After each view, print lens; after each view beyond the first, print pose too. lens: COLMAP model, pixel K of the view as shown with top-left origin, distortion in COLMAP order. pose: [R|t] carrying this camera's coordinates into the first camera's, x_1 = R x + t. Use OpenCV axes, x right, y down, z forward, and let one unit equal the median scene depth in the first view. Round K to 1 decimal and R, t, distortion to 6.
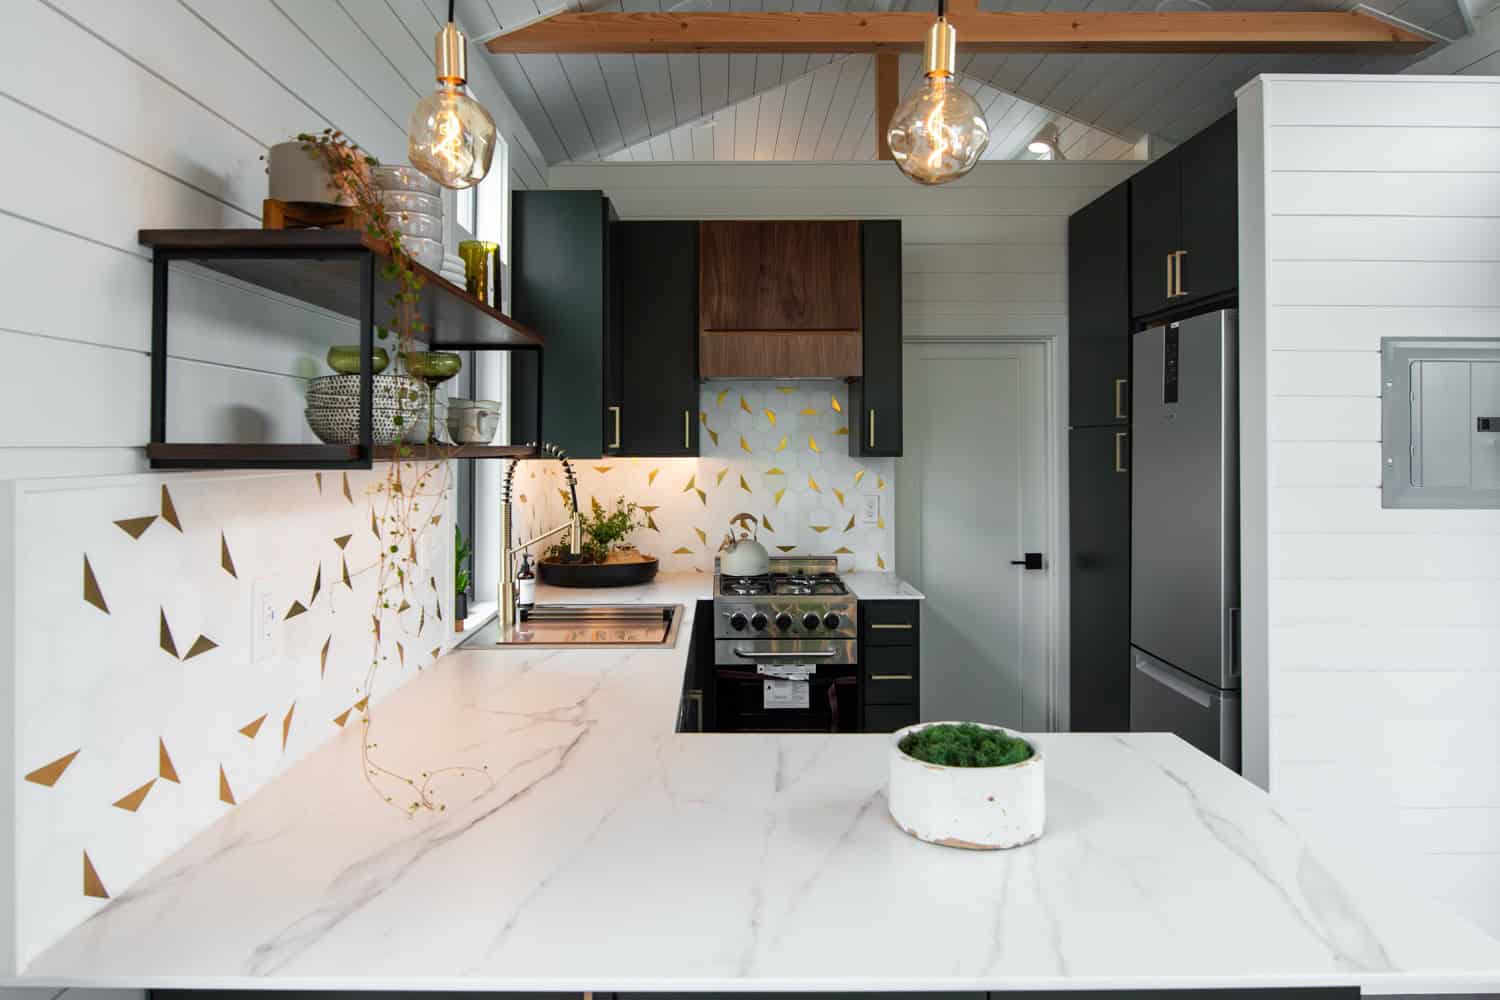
lens RADIAL K [[914.2, 0, 733.0], [0, 914.2, 427.5], [0, 0, 1]] dist [-0.000504, -0.007686]
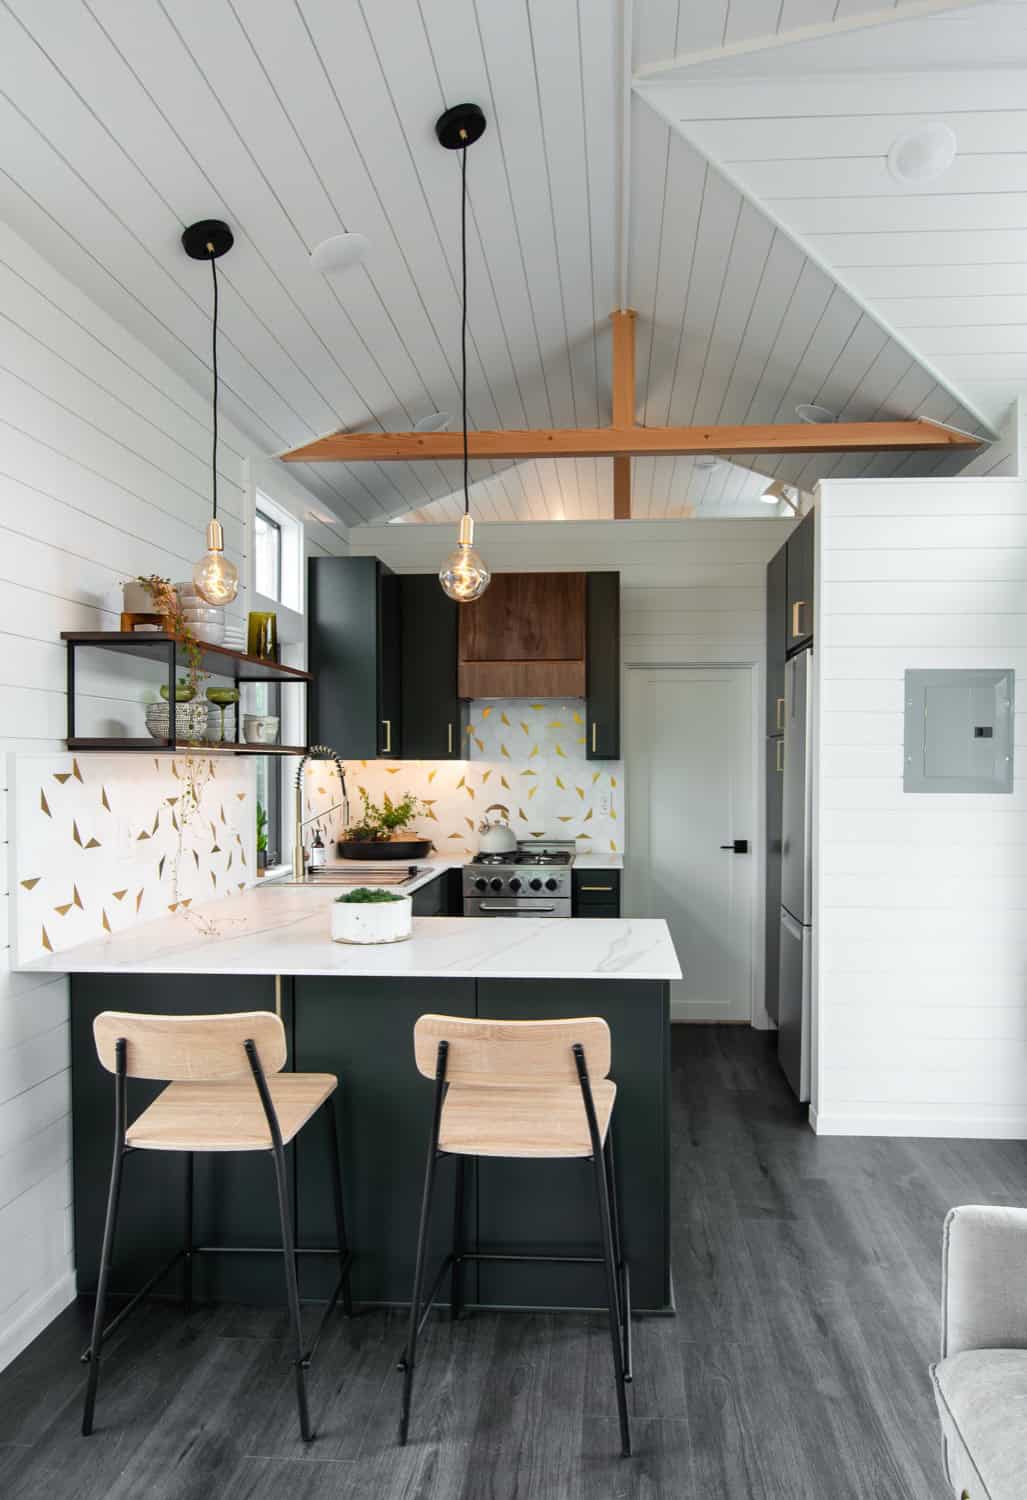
lens RADIAL K [[952.3, 0, 548.8], [0, 952.3, 770.8], [0, 0, 1]] dist [-0.005409, 0.005174]
pose [[0.997894, 0.001948, -0.064837, 0.193870], [-0.000060, 0.999576, 0.029114, 0.010067], [0.064866, -0.029049, 0.997471, -0.357422]]
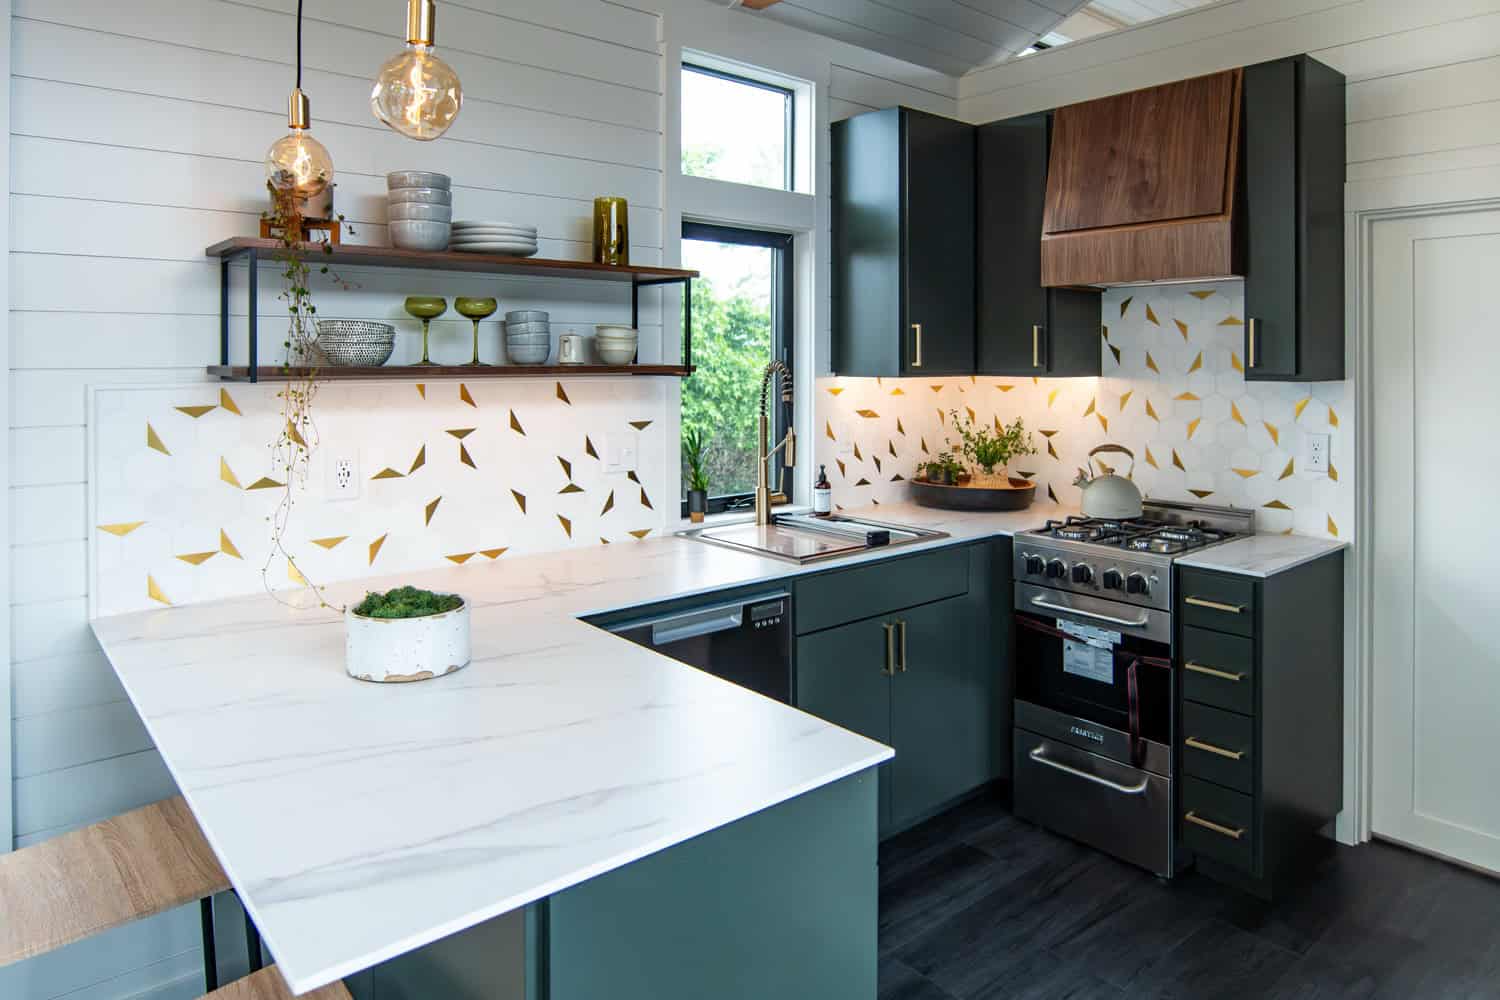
lens RADIAL K [[930.1, 0, 721.2], [0, 930.1, 357.1], [0, 0, 1]] dist [-0.012232, -0.002940]
pose [[0.652994, 0.002207, -0.757360, 0.488483], [0.013141, 0.999812, 0.014243, -0.004388], [0.757249, -0.019253, 0.652843, 0.194592]]
